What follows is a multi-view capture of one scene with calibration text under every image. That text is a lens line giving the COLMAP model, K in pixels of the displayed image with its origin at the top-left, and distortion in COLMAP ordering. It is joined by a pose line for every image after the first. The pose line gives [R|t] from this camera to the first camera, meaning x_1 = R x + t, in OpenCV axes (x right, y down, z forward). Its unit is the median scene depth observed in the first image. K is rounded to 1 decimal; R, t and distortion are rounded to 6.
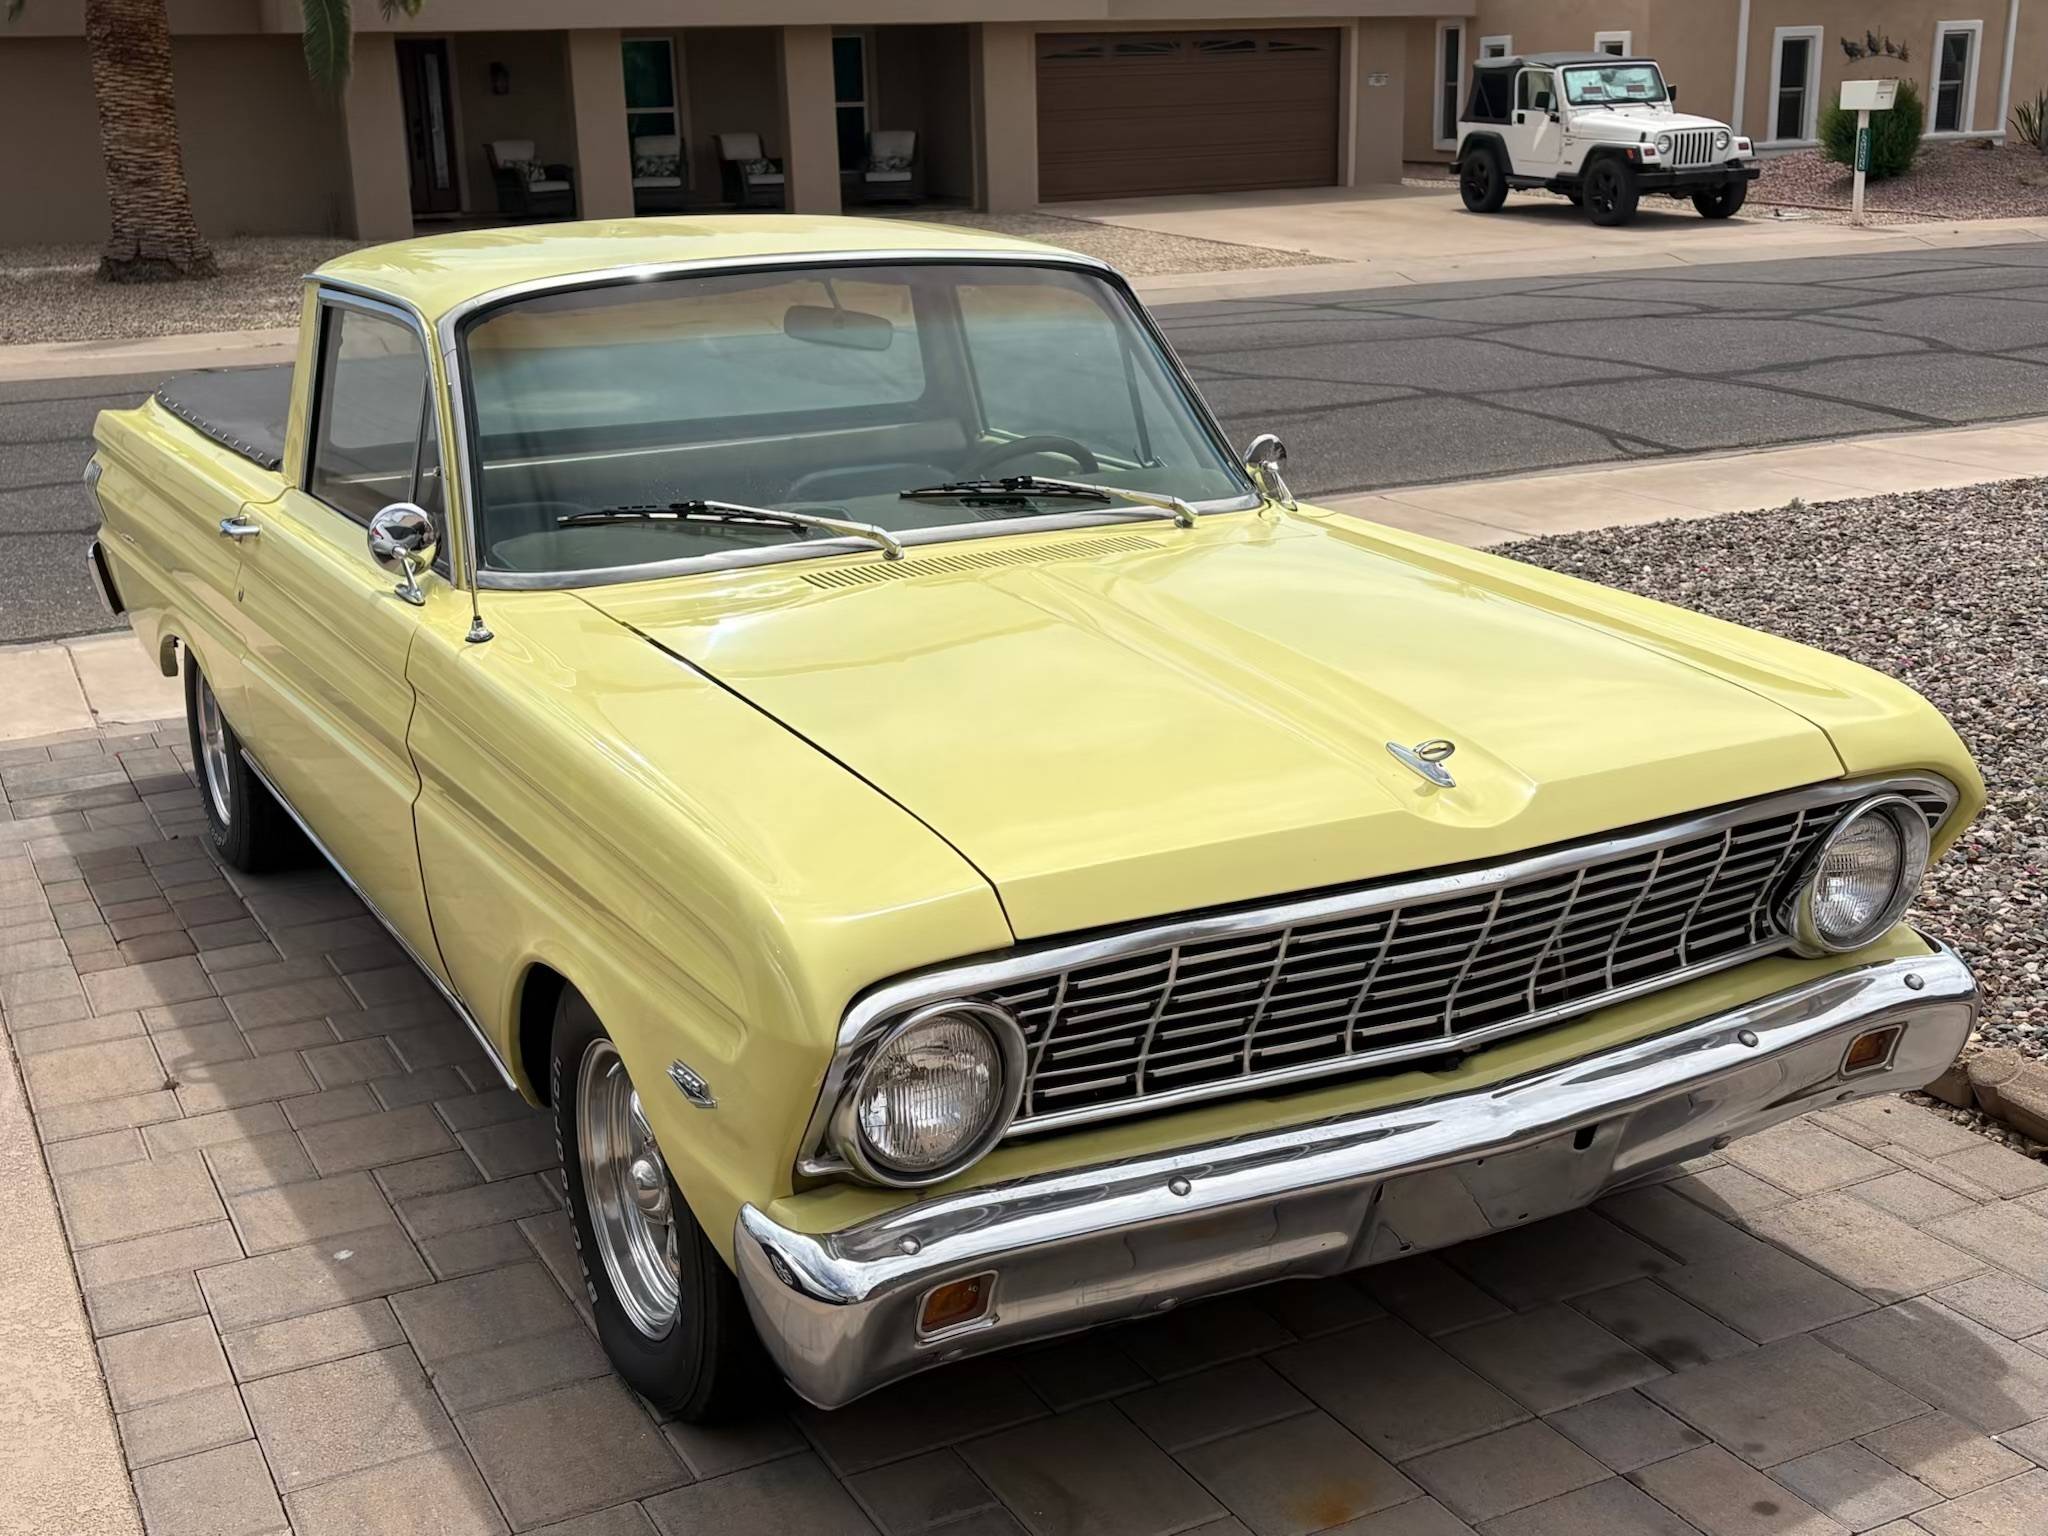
lens RADIAL K [[2310.1, 0, 1045.8], [0, 2310.1, 775.9], [0, 0, 1]] dist [0.036027, 0.000000]
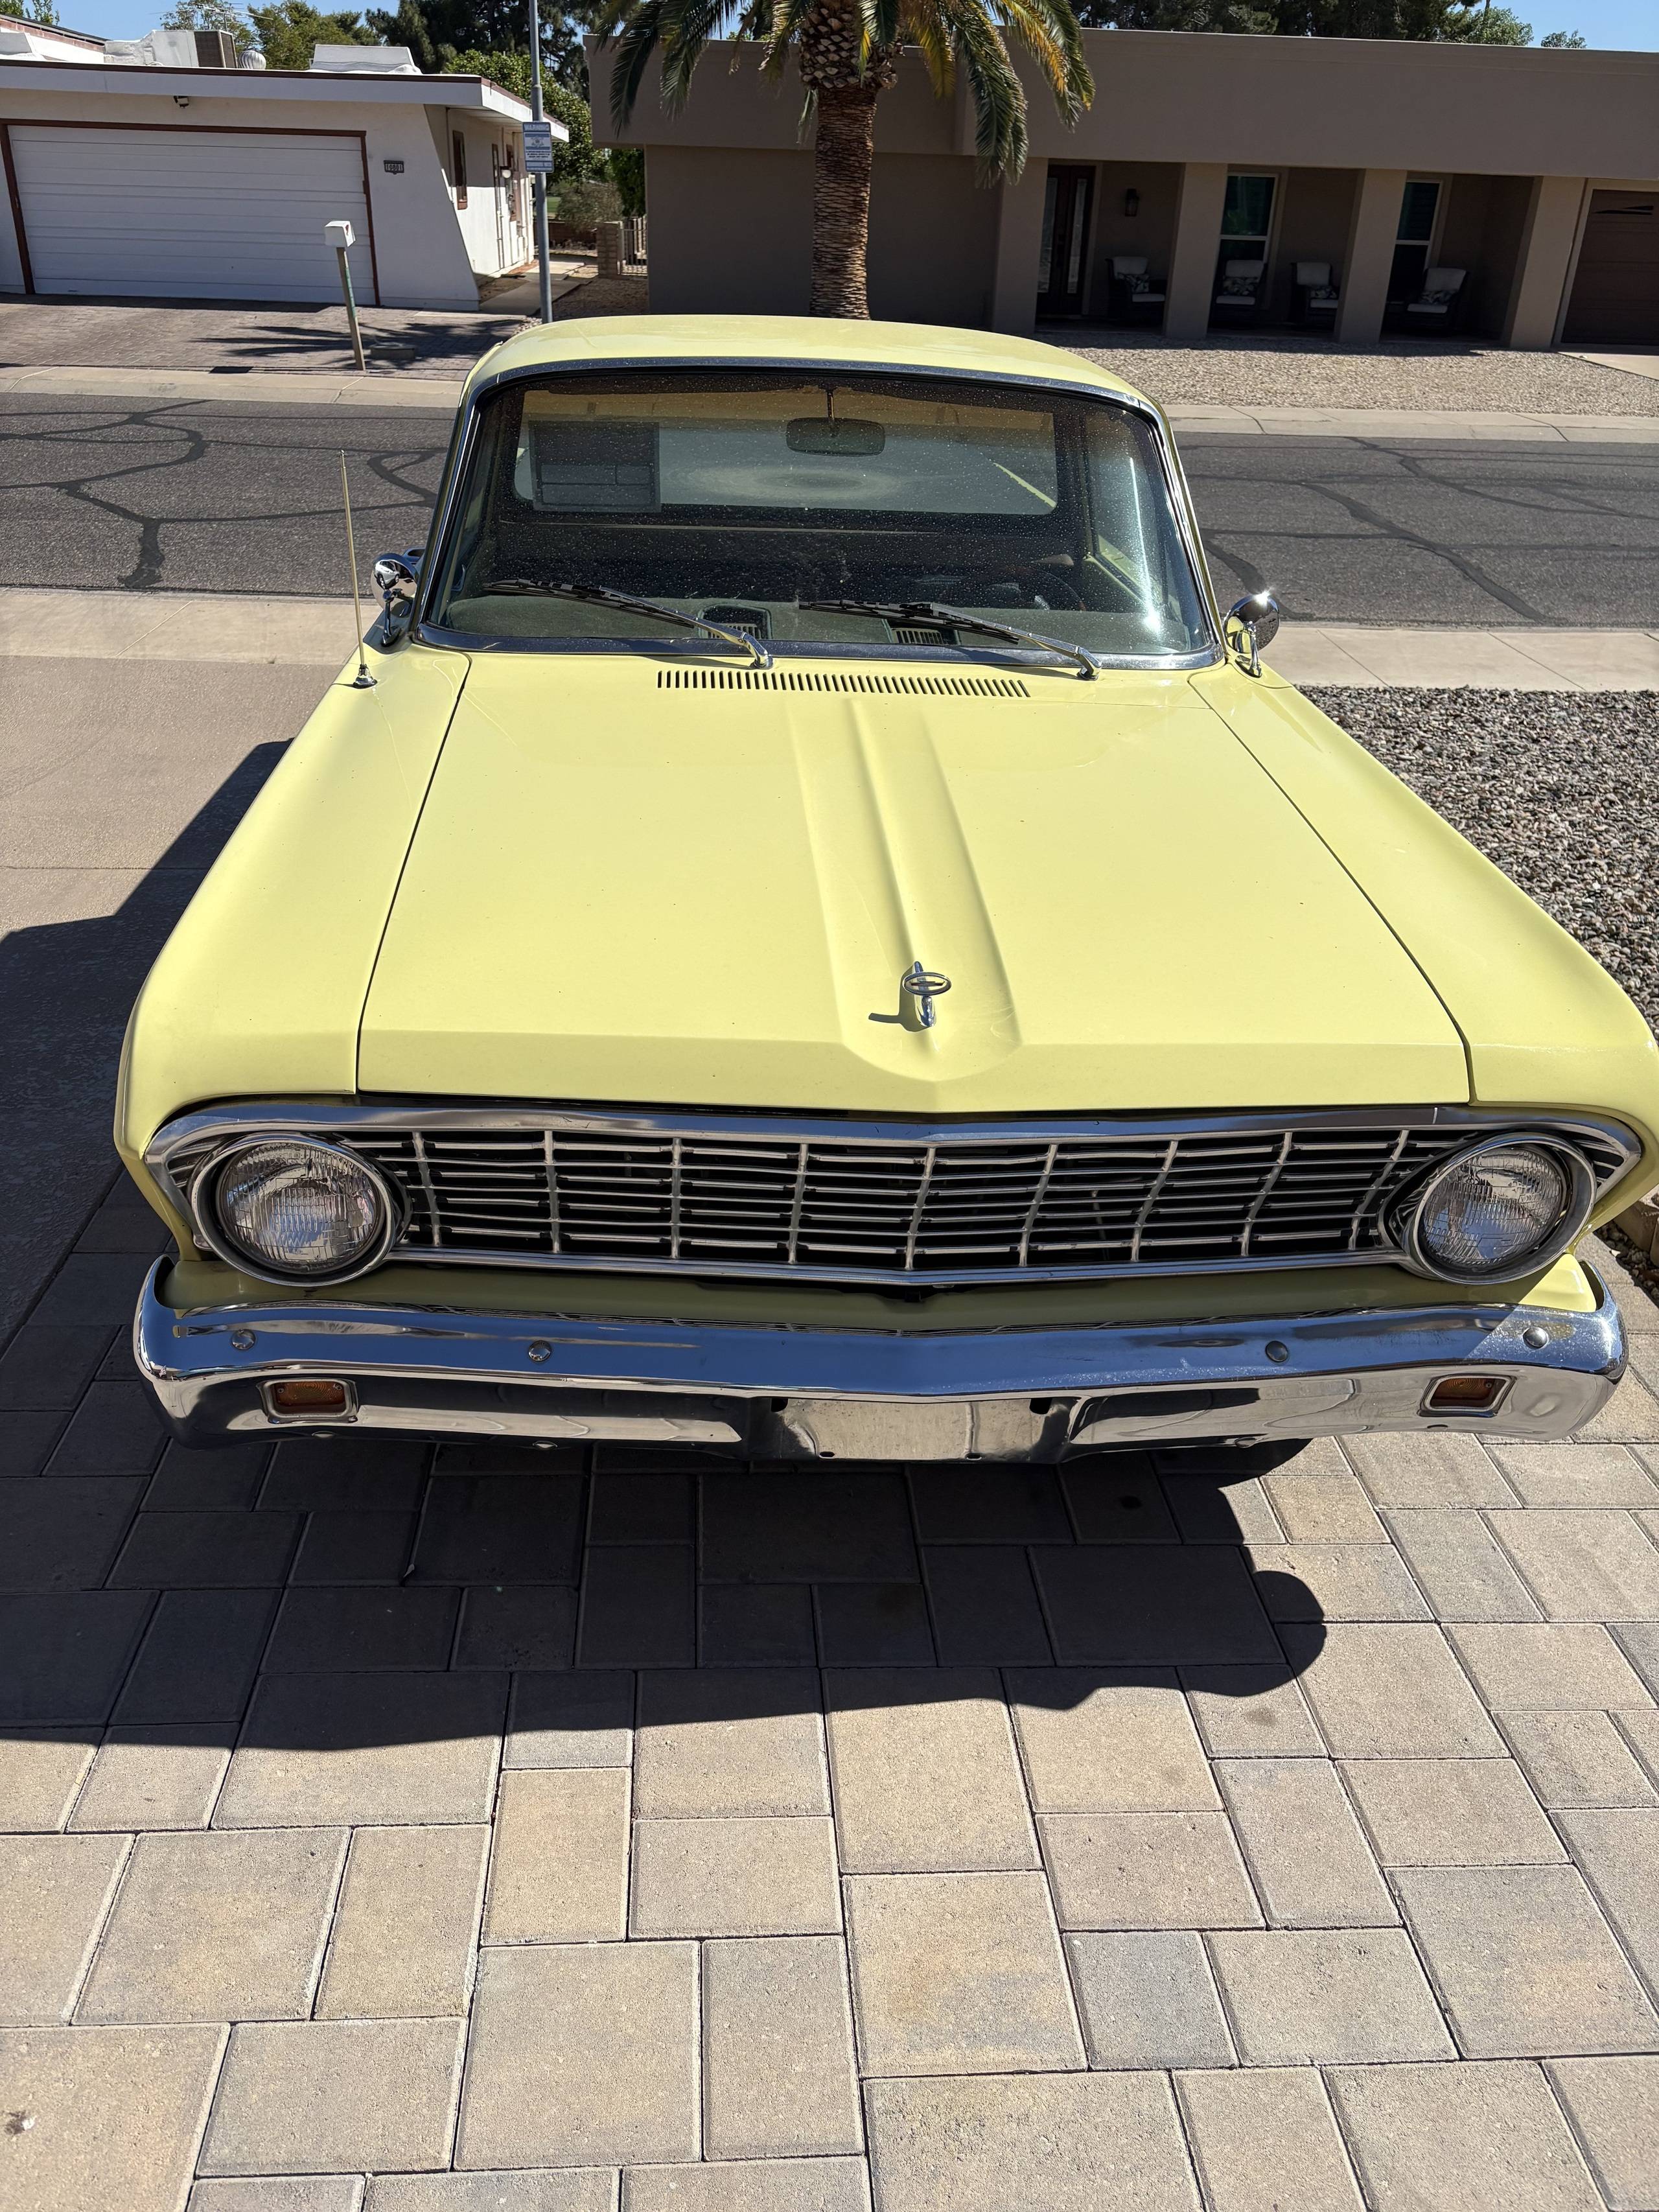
lens RADIAL K [[1667.9, 0, 832.0], [0, 1667.9, 1102.4], [0, 0, 1]] dist [0.021851, -0.027529]
pose [[0.905775, 0.247557, -0.343929, 0.273578], [-0.175278, 0.957802, 0.227801, -0.080592], [0.385809, -0.146053, 0.910944, 0.270266]]
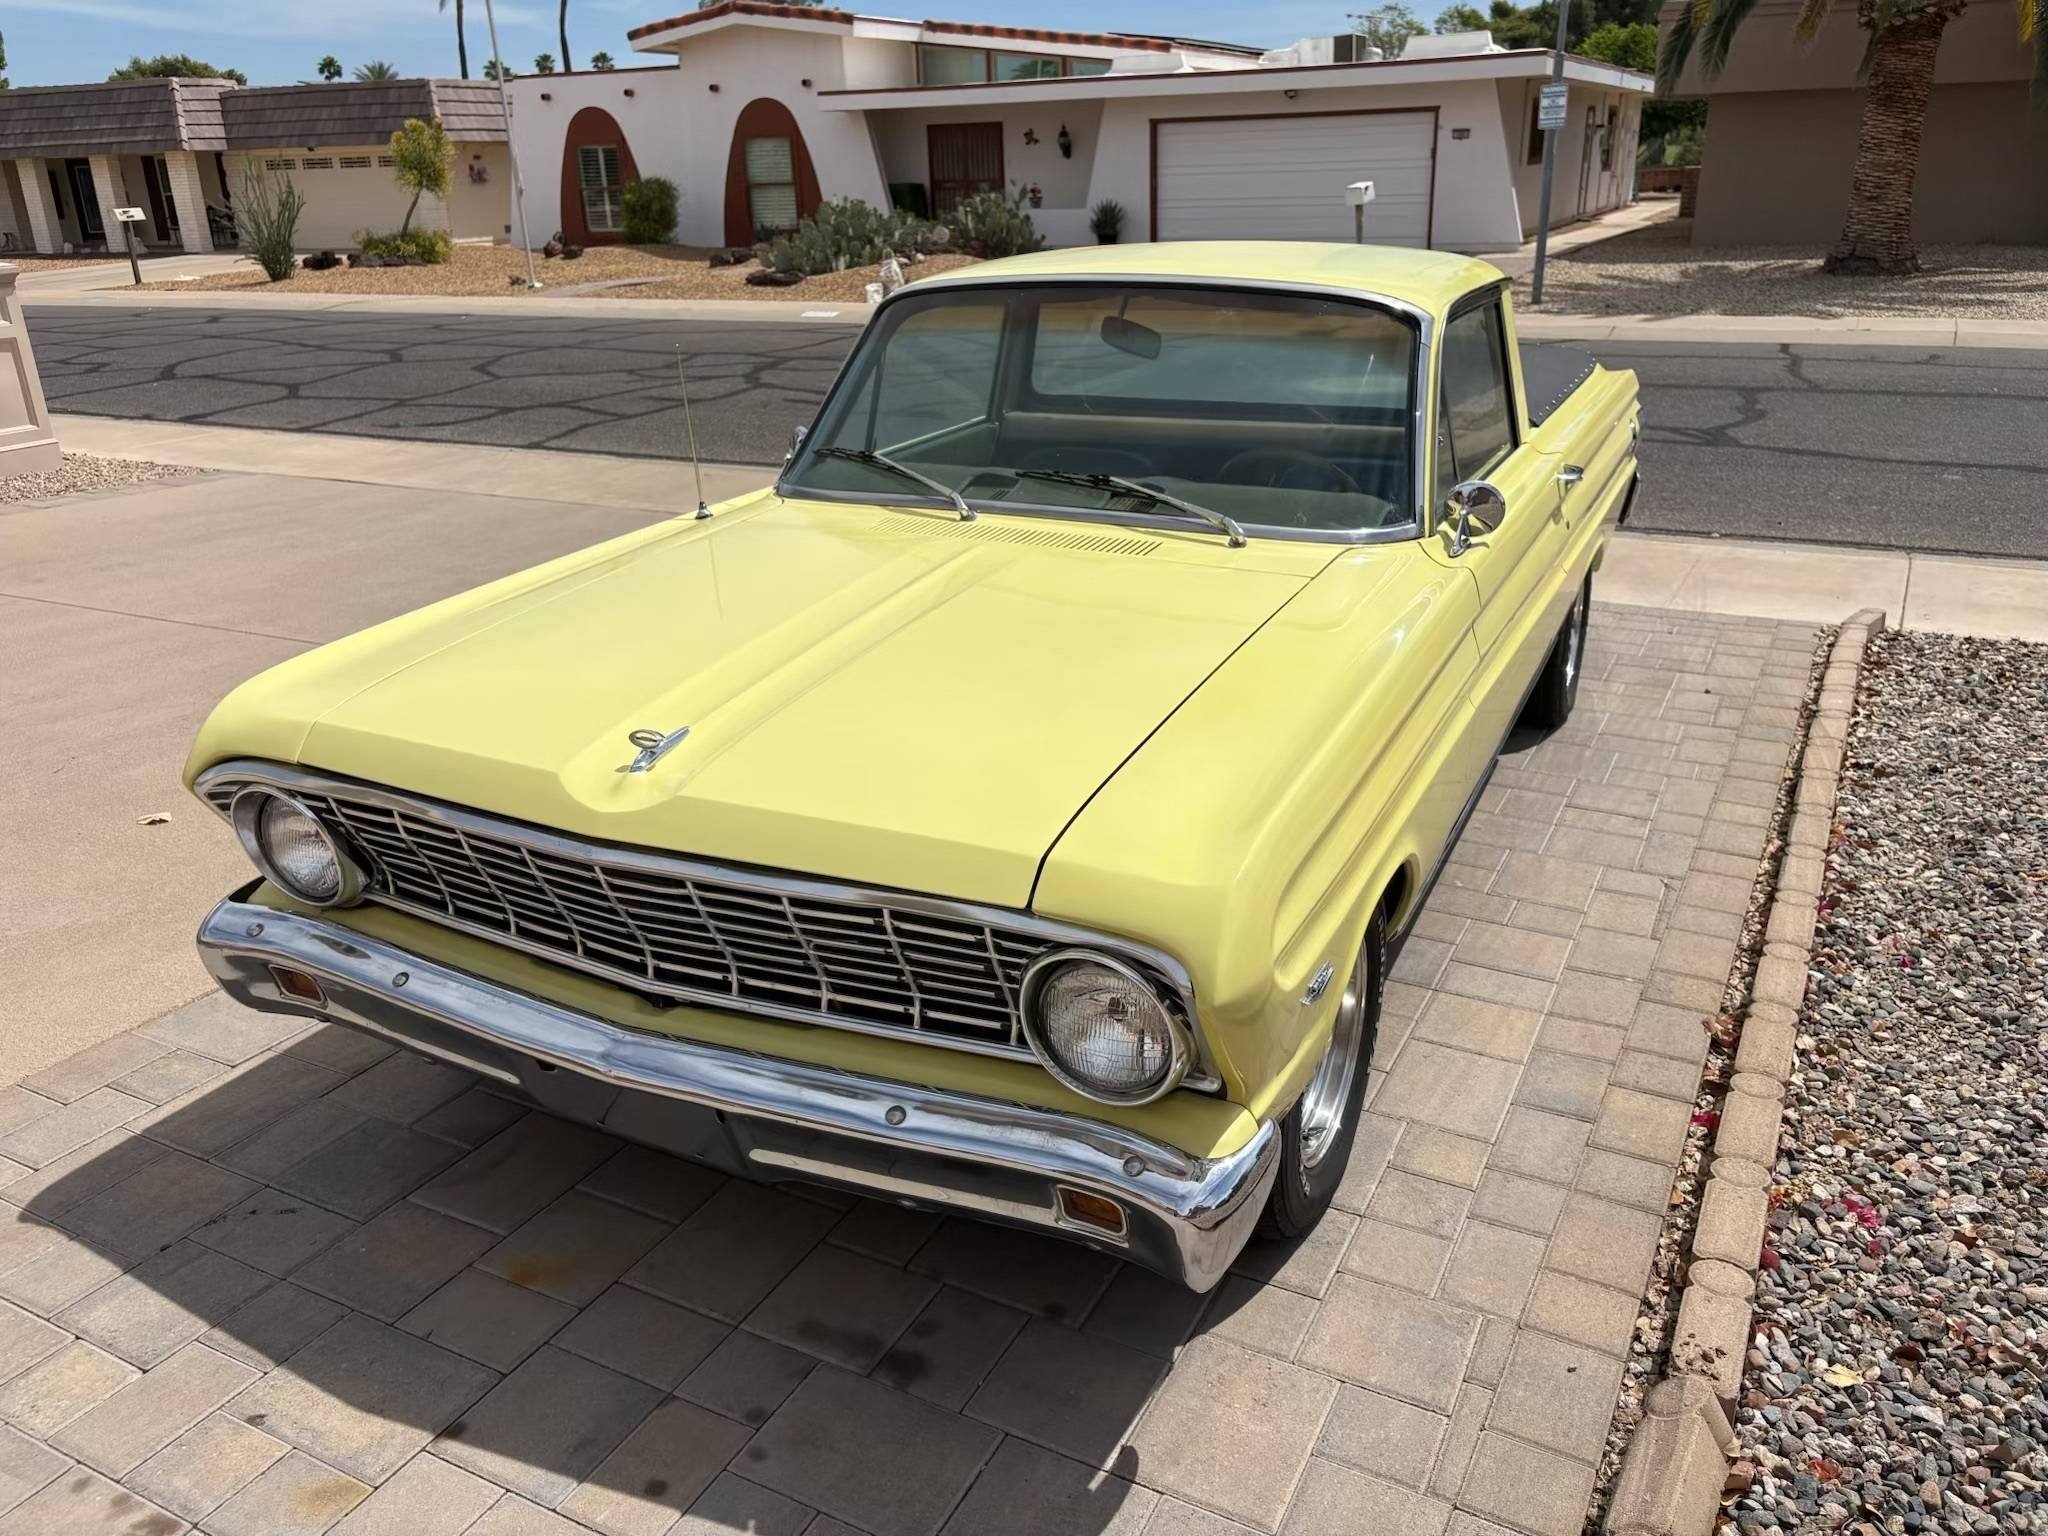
lens RADIAL K [[1555.6, 0, 1020.0], [0, 1555.6, 758.2], [0, 0, 1]] dist [0.043690, -0.043559]
pose [[0.582269, 0.297271, -0.756699, 0.636175], [-0.223207, 0.953440, 0.202807, -0.147665], [0.781756, 0.050813, 0.621511, 0.481740]]
